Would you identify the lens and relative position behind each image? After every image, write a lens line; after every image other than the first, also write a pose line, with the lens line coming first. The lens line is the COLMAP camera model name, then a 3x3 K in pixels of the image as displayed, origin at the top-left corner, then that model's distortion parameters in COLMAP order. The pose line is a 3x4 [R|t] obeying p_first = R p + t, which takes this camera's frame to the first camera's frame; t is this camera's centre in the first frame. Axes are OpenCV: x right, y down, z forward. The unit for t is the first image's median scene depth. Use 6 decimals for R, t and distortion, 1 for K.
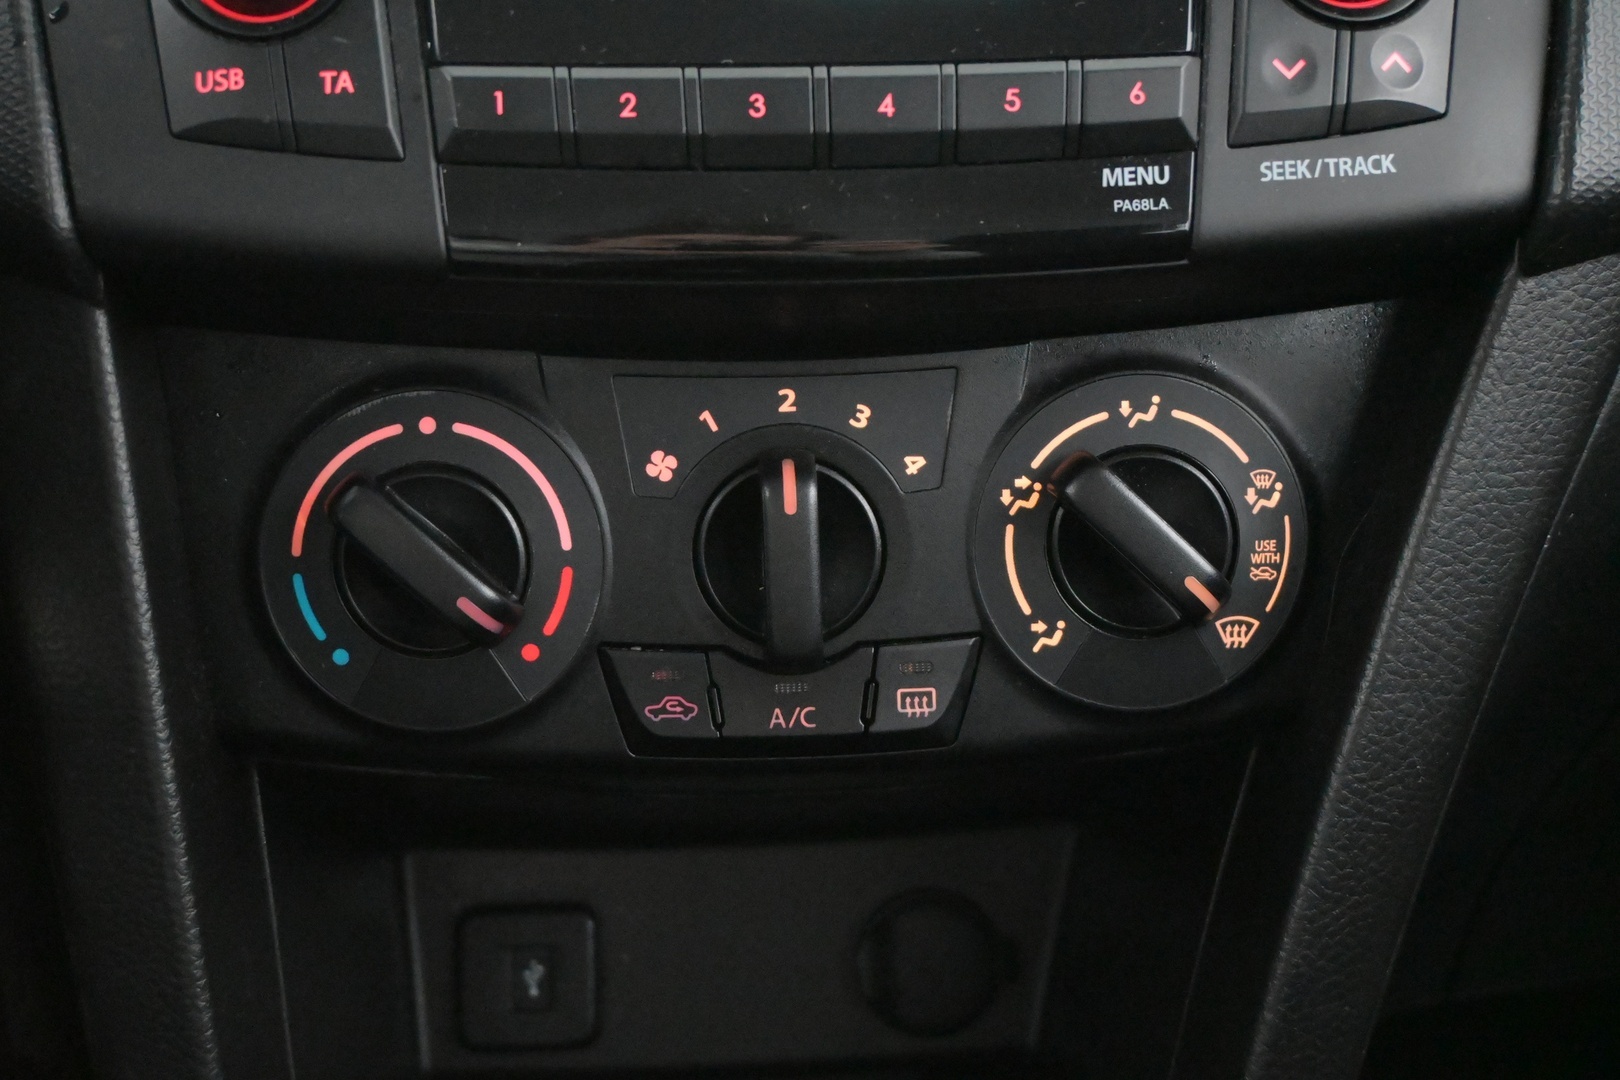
lens RADIAL K [[2267.3, 0, 810.0], [0, 2267.3, 540.0], [0, 0, 1]] dist [-0.007471, 0.039018]
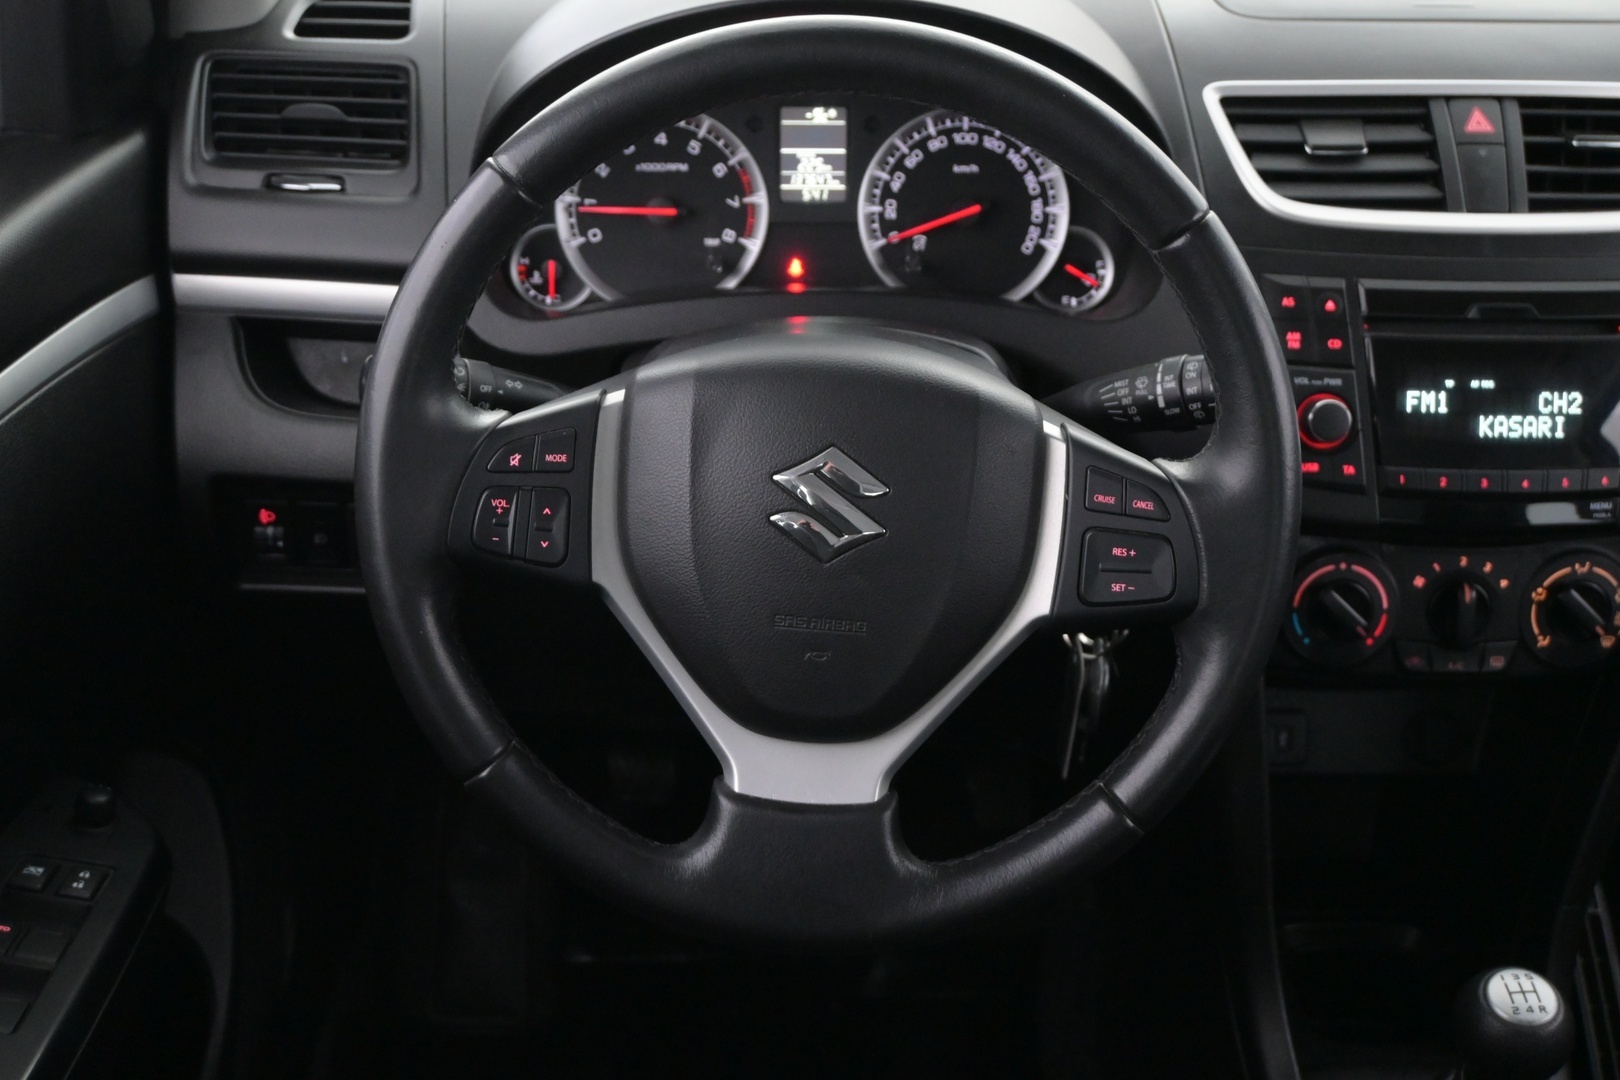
lens RADIAL K [[1973.0, 0, 810.0], [0, 1973.0, 540.0], [0, 0, 1]] dist [0.009728, -0.022149]
pose [[0.999115, 0.036021, -0.021731, -0.823450], [-0.032942, 0.991173, 0.128417, -0.399700], [0.026164, -0.127587, 0.991482, -1.606763]]
